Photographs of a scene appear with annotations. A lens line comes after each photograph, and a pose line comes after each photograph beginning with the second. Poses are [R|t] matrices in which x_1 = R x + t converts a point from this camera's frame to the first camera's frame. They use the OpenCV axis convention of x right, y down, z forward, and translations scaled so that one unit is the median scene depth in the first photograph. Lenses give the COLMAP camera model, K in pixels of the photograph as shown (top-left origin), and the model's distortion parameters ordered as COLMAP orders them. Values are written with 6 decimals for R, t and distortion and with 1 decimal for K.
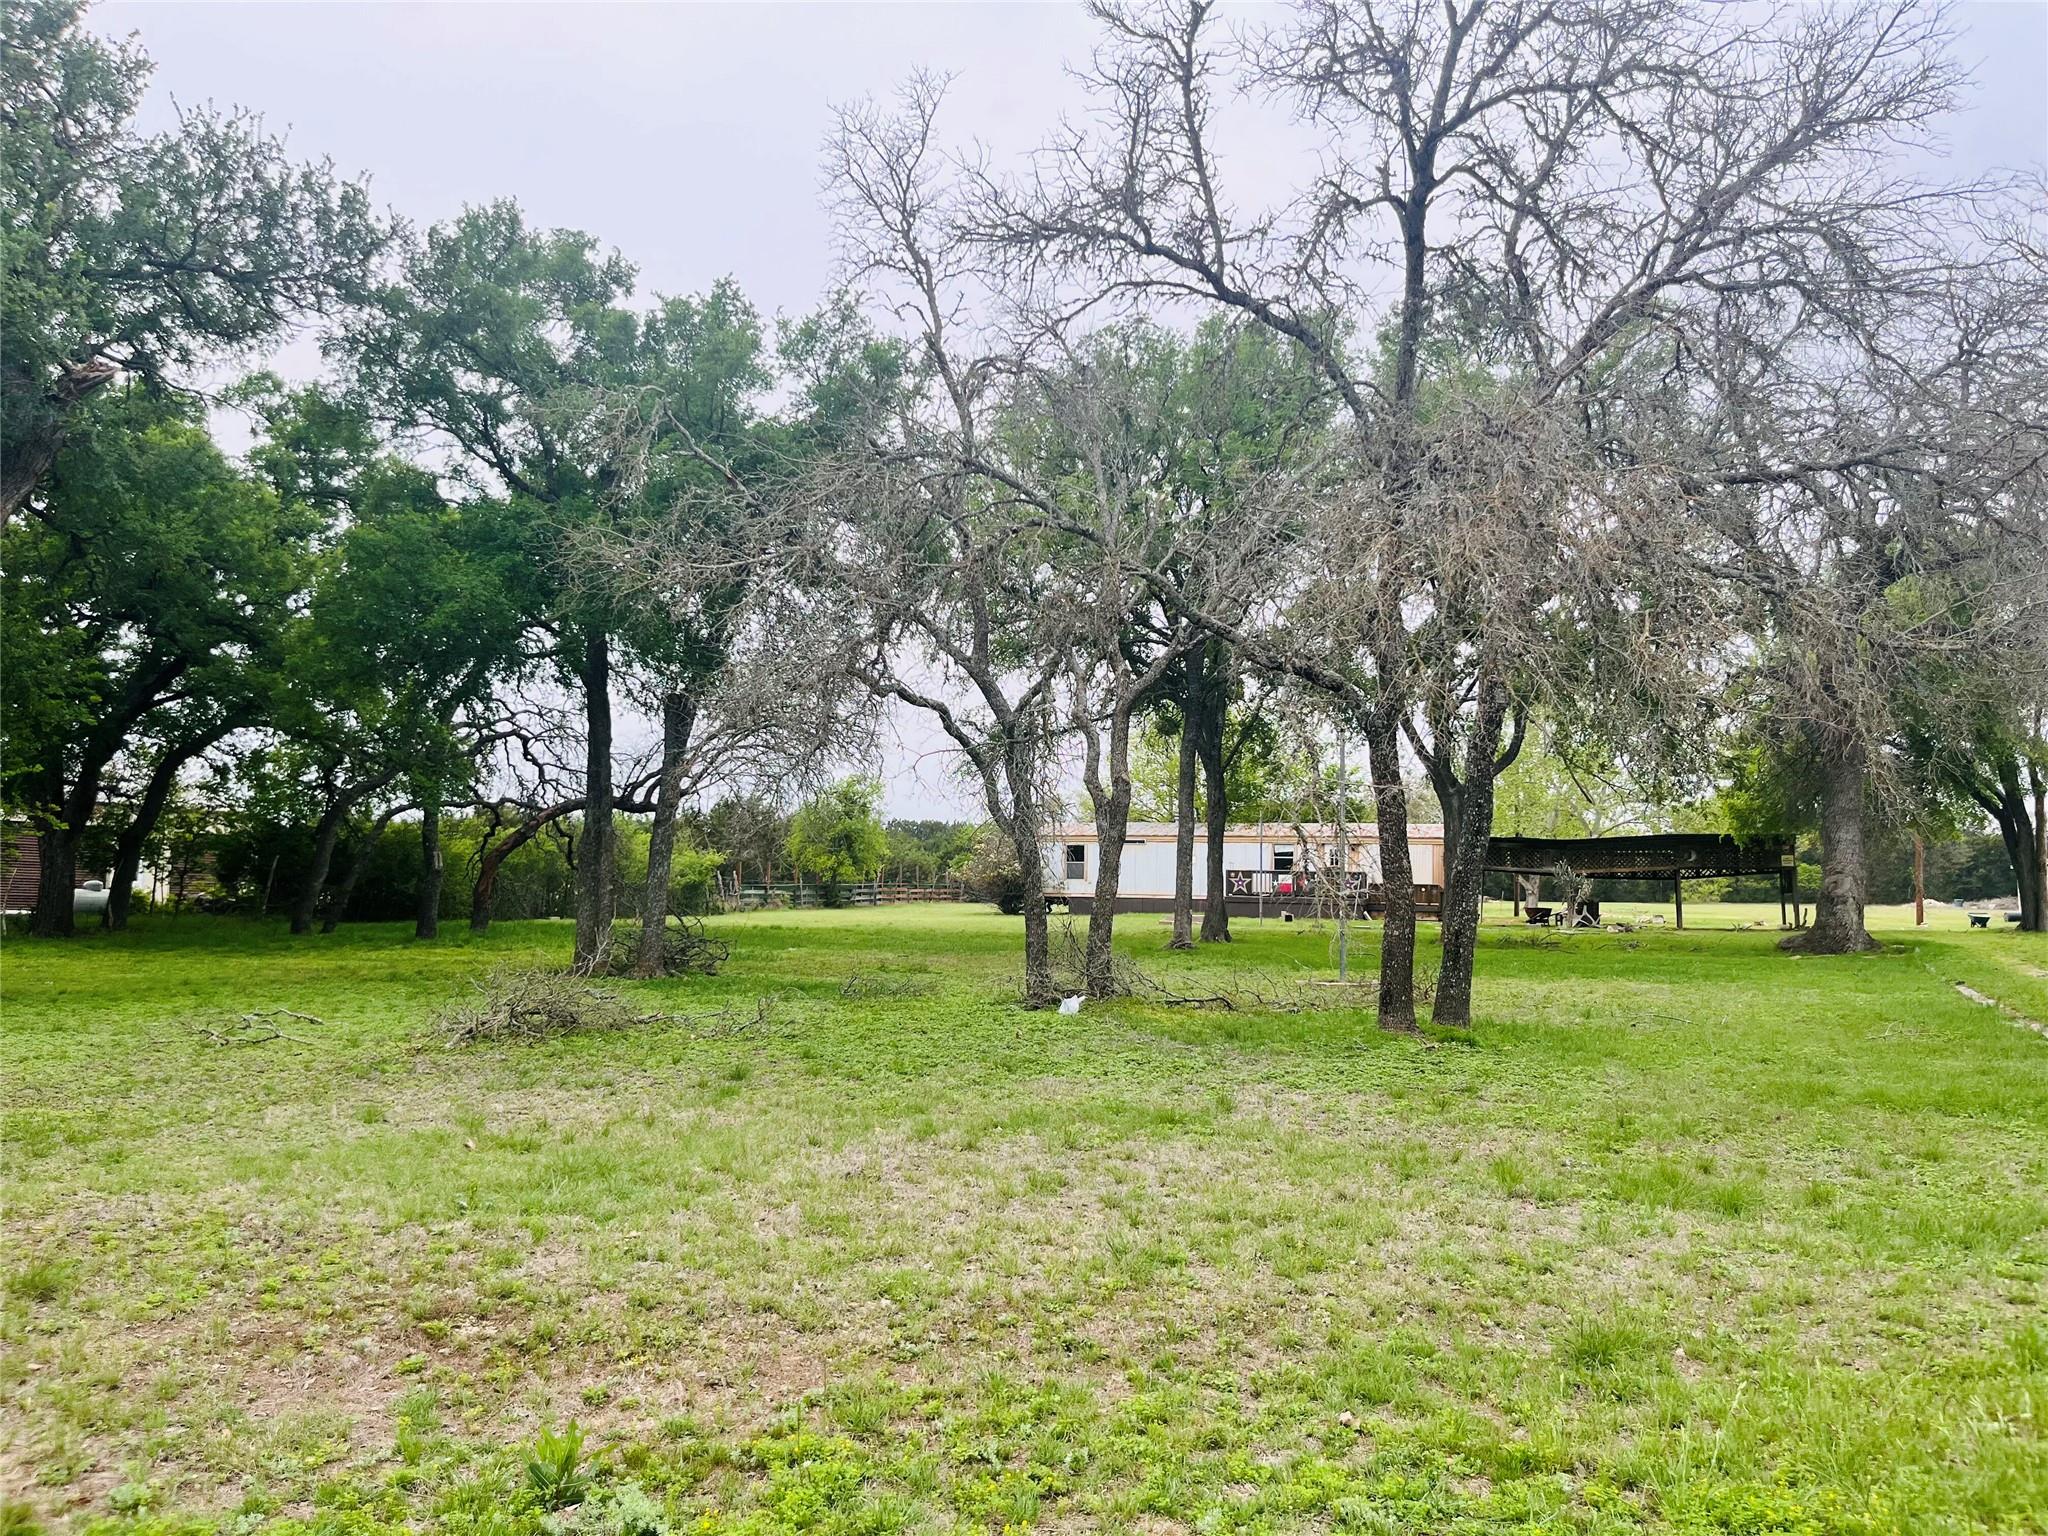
lens RADIAL K [[1556.6, 0, 1054.8], [0, 1556.6, 738.7], [0, 0, 1]] dist [0.059072, -0.088584]
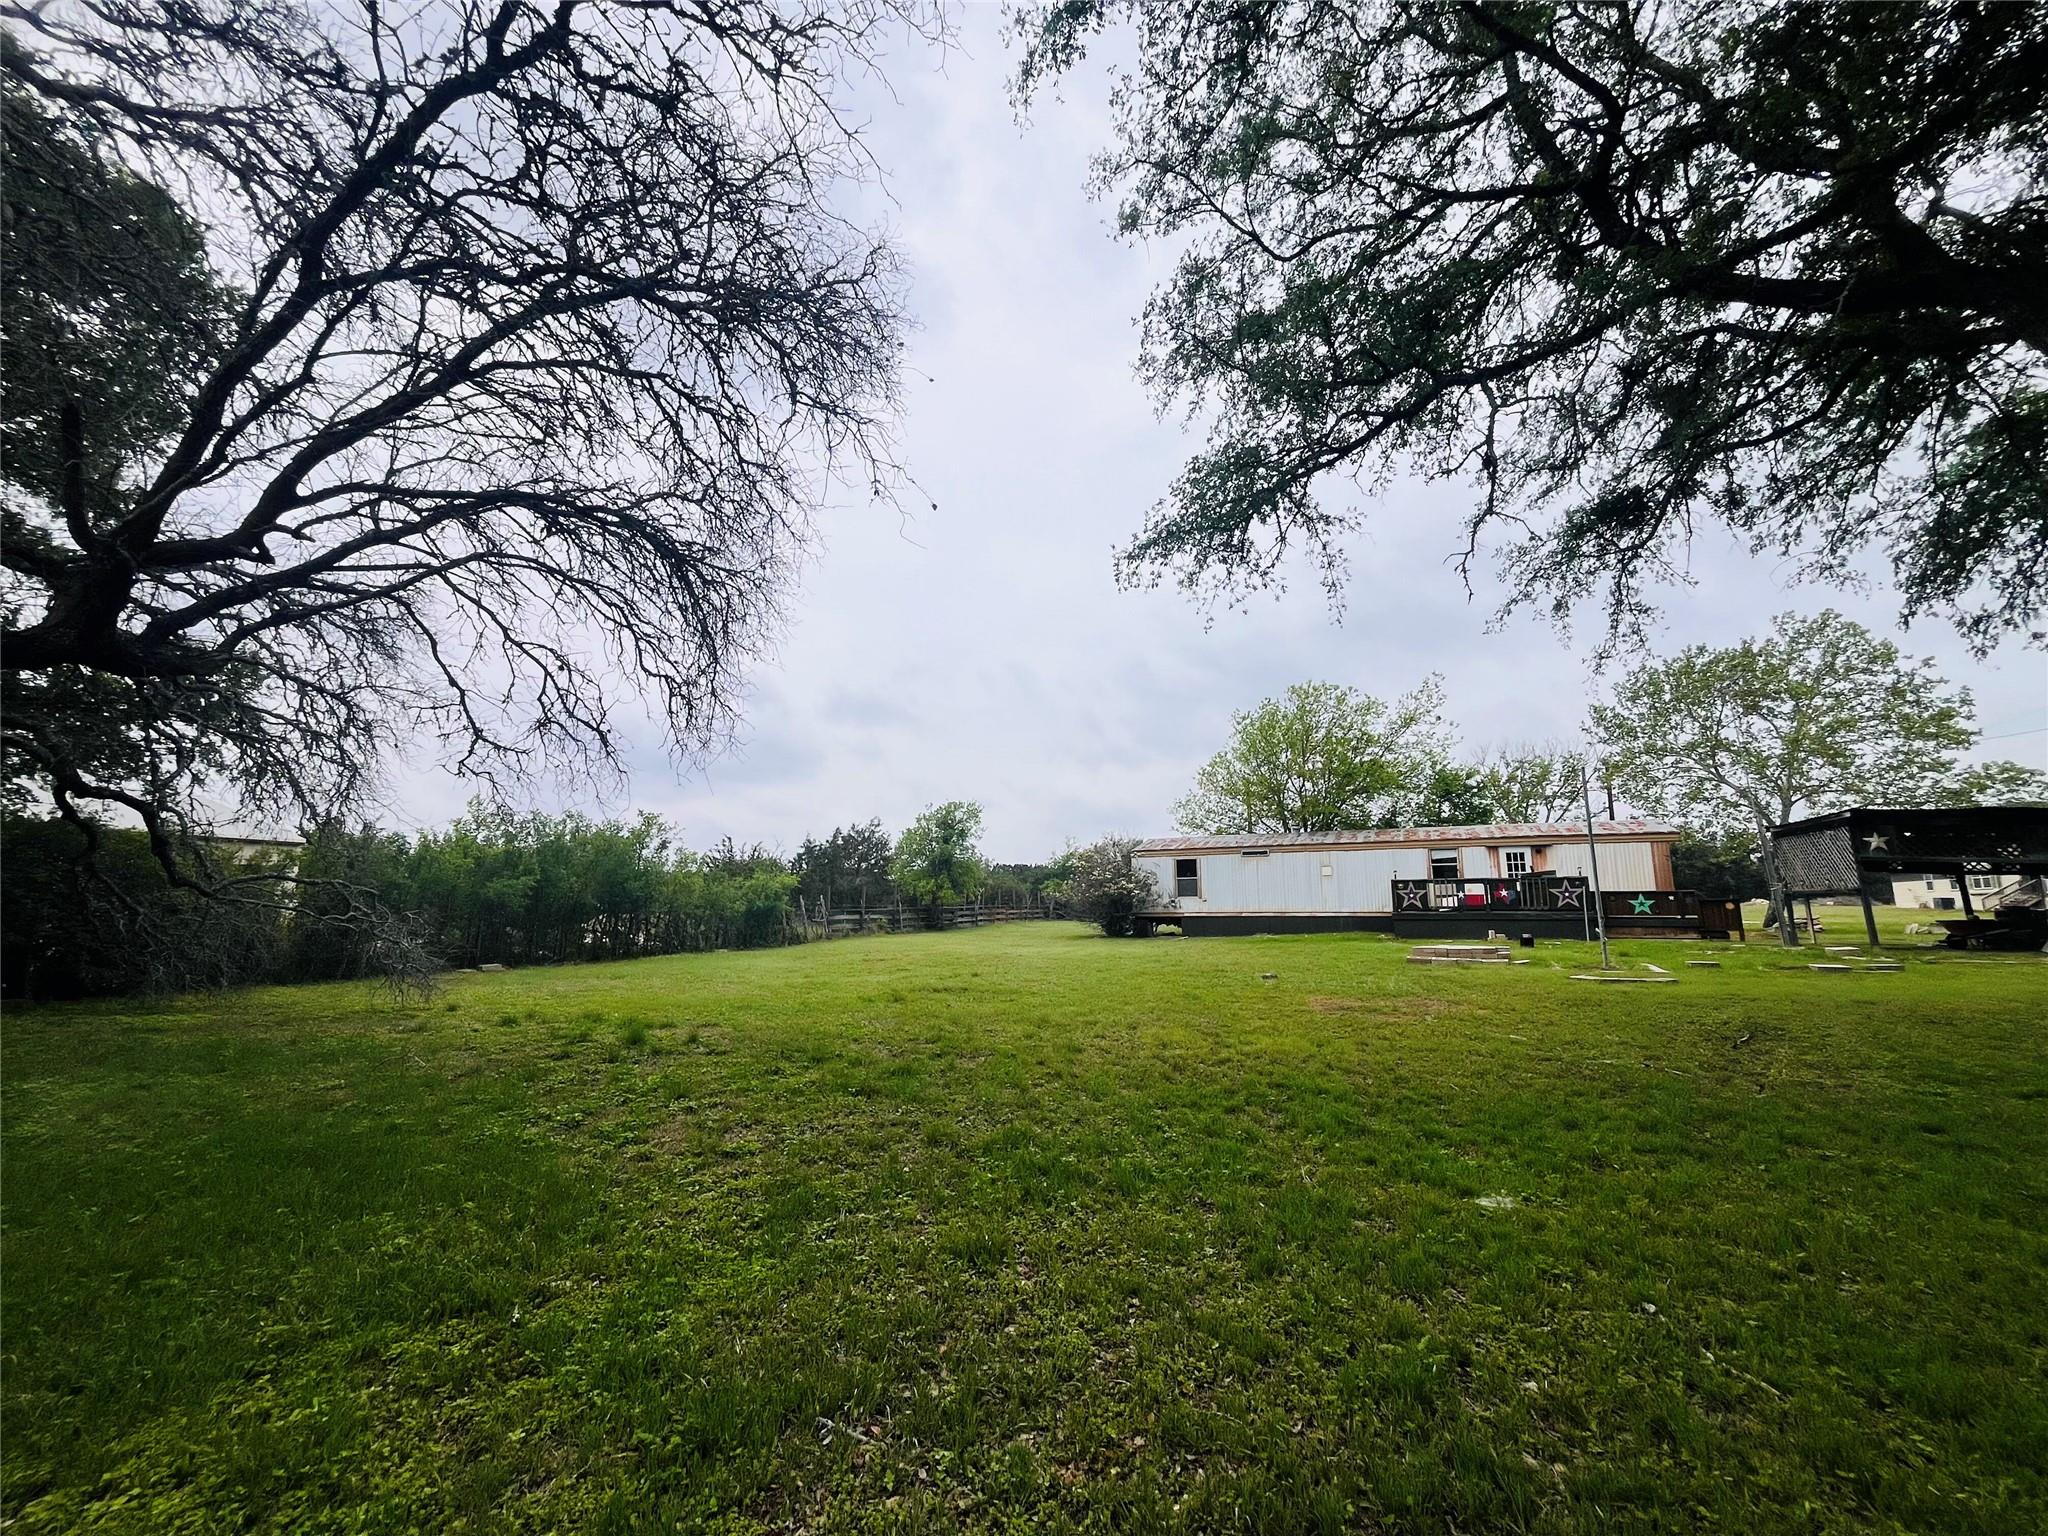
lens RADIAL K [[829.8, 0, 1020.0], [0, 829.8, 769.2], [0, 0, 1]] dist [-0.001866, -0.000464]
pose [[0.996708, -0.033566, -0.073796, -0.178230], [0.028421, 0.997163, -0.069696, 0.179488], [0.075927, 0.067370, 0.994835, 1.930718]]
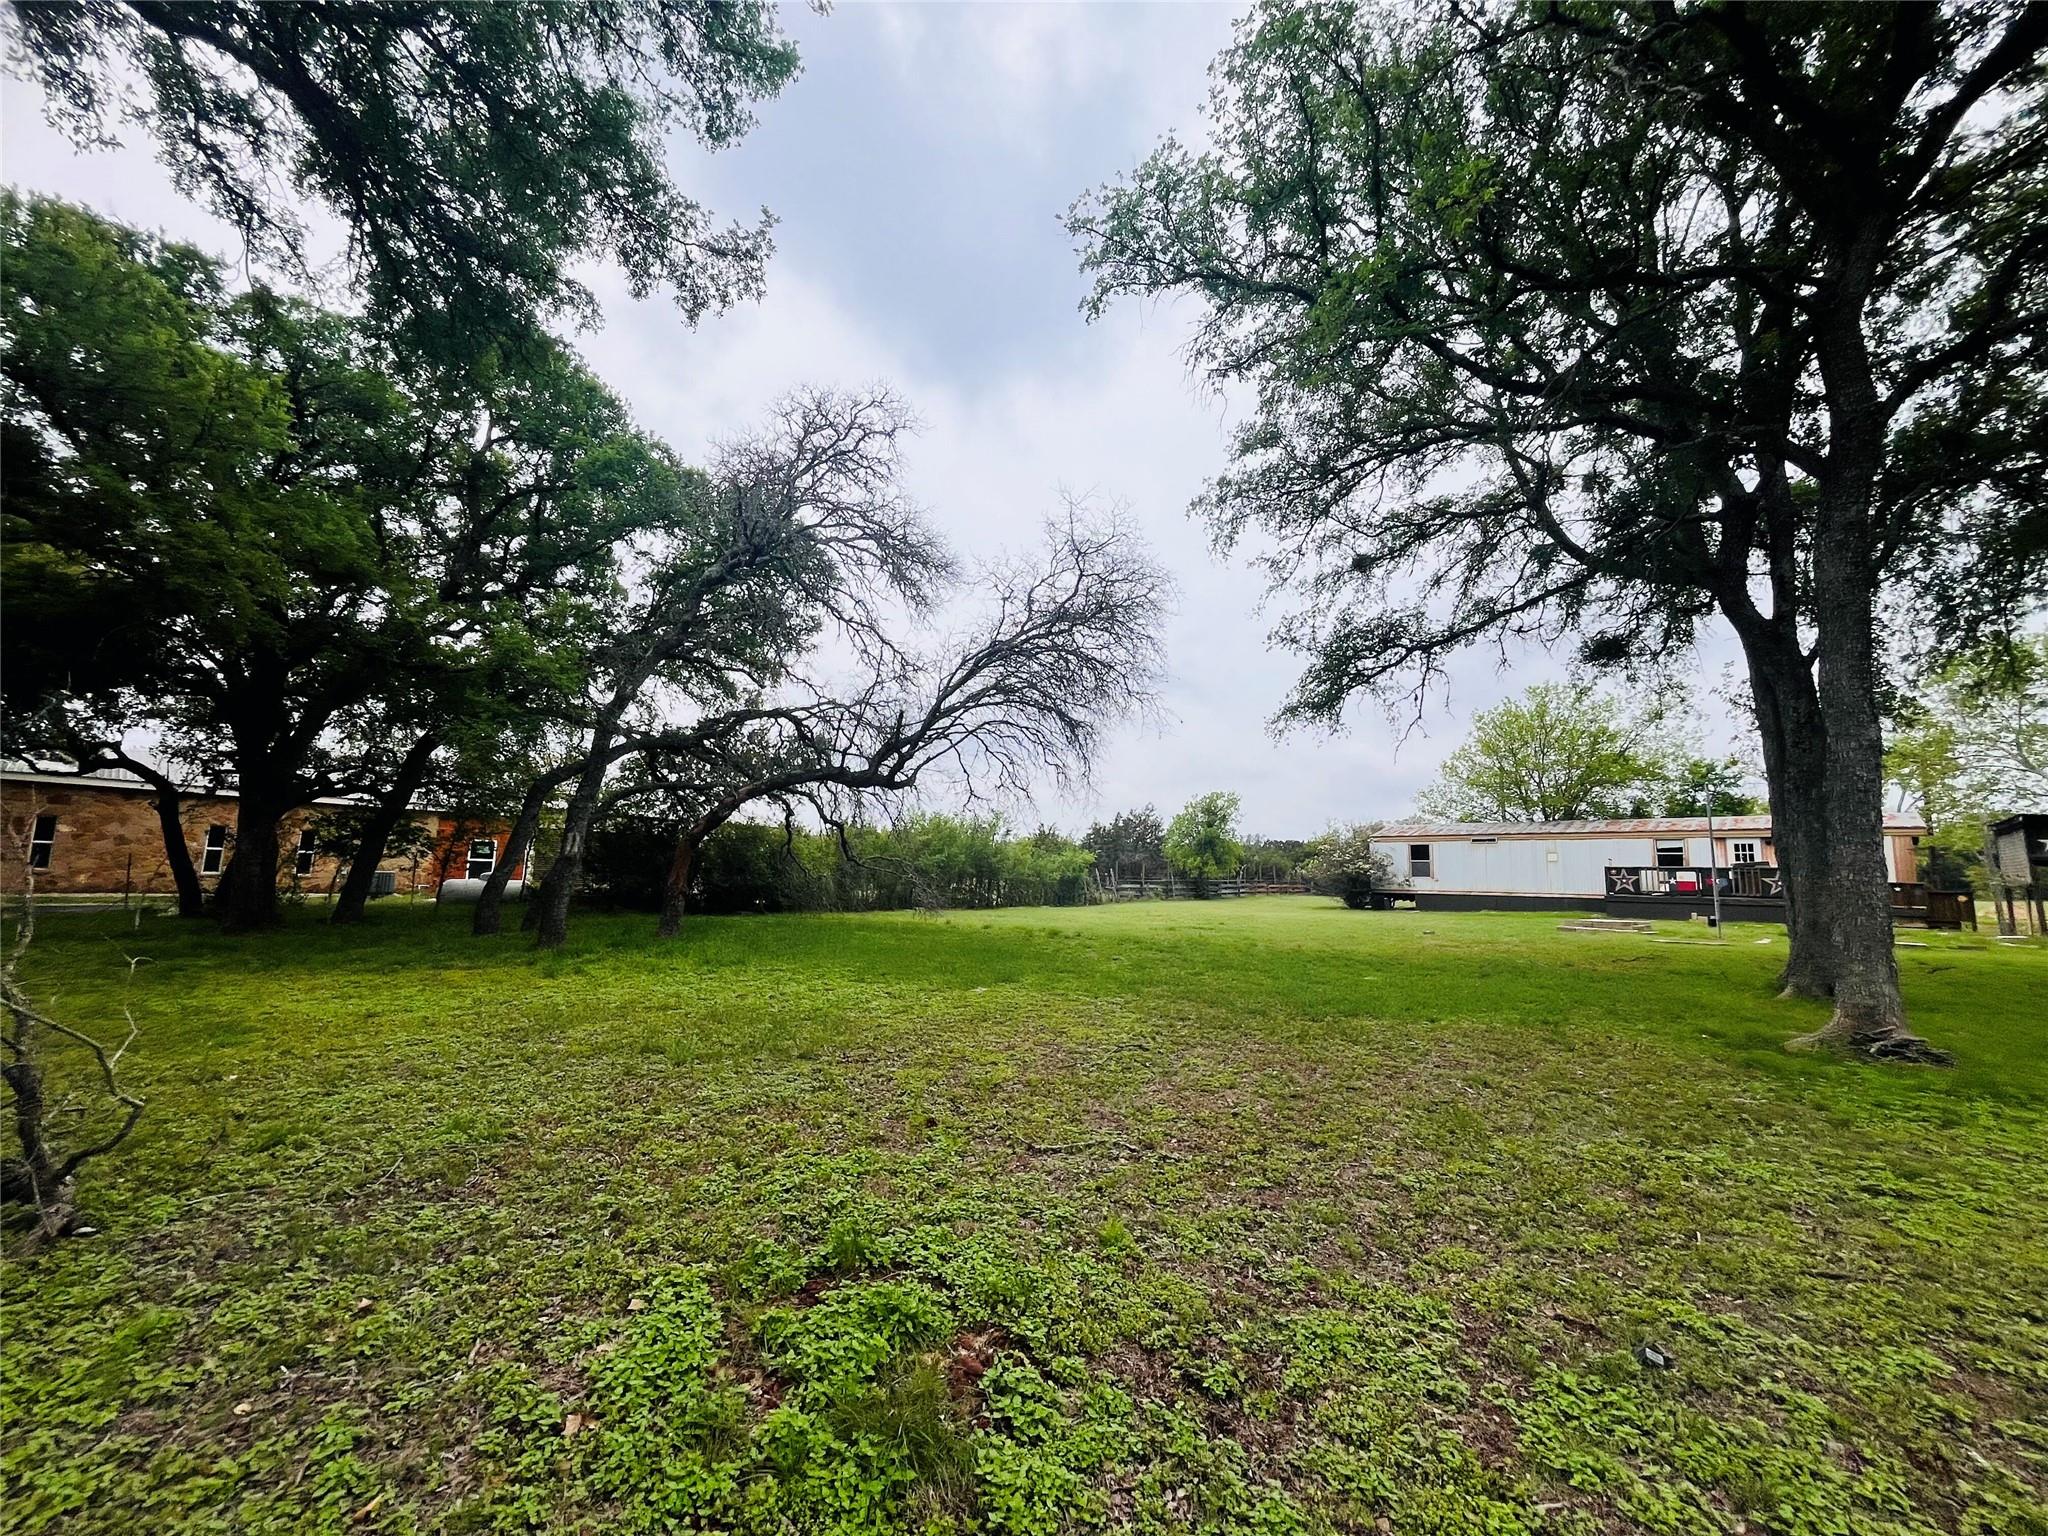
lens RADIAL K [[829.8, 0, 1020.0], [0, 829.8, 769.2], [0, 0, 1]] dist [-0.001866, -0.000464]
pose [[0.920937, -0.046890, -0.386879, -0.063455], [0.031299, 0.998428, -0.046504, 0.133461], [0.388452, 0.030718, 0.920957, 1.422781]]
